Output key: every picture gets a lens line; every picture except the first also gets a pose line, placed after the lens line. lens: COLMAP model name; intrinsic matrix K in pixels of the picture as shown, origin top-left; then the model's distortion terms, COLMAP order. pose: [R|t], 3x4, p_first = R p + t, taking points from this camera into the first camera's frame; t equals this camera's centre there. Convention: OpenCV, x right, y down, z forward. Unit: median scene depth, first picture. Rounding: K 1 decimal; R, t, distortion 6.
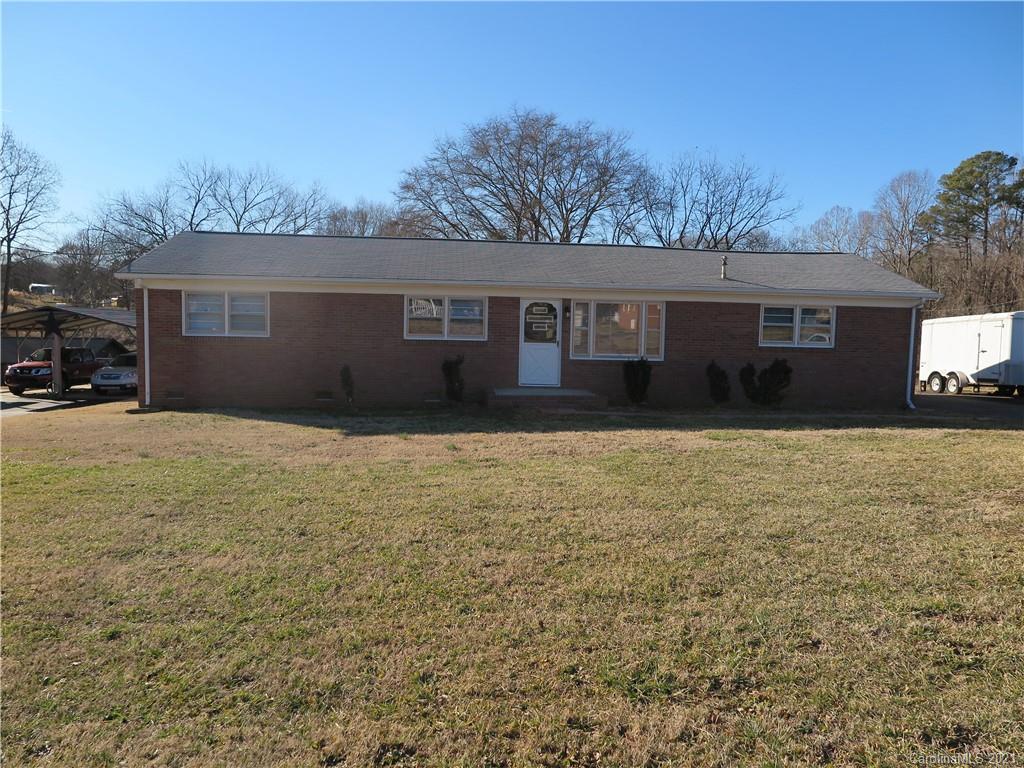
lens RADIAL K [[730.3, 0, 509.5], [0, 730.3, 382.0], [0, 0, 1]] dist [-0.023236, 0.011779]
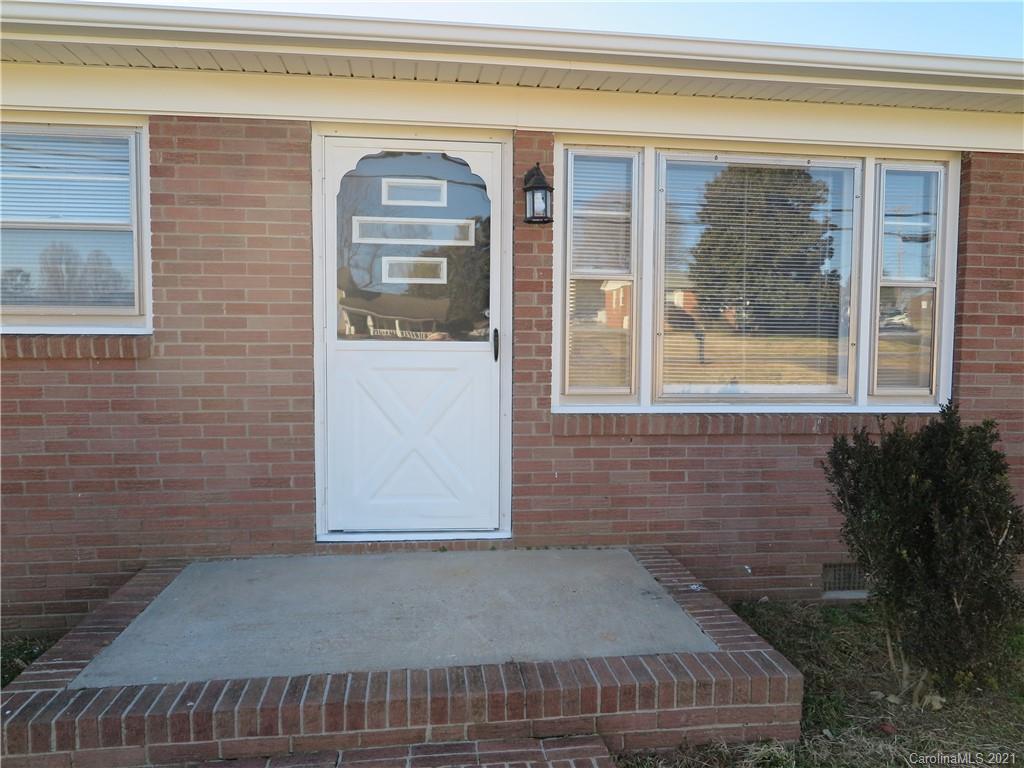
lens RADIAL K [[730.3, 0, 511.4], [0, 730.3, 382.7], [0, 0, 1]] dist [-0.023236, 0.011779]
pose [[0.999209, -0.016055, 0.036382, 0.062741], [0.016353, 0.999835, -0.007890, -0.039159], [-0.036250, 0.008479, 0.999307, 0.784360]]
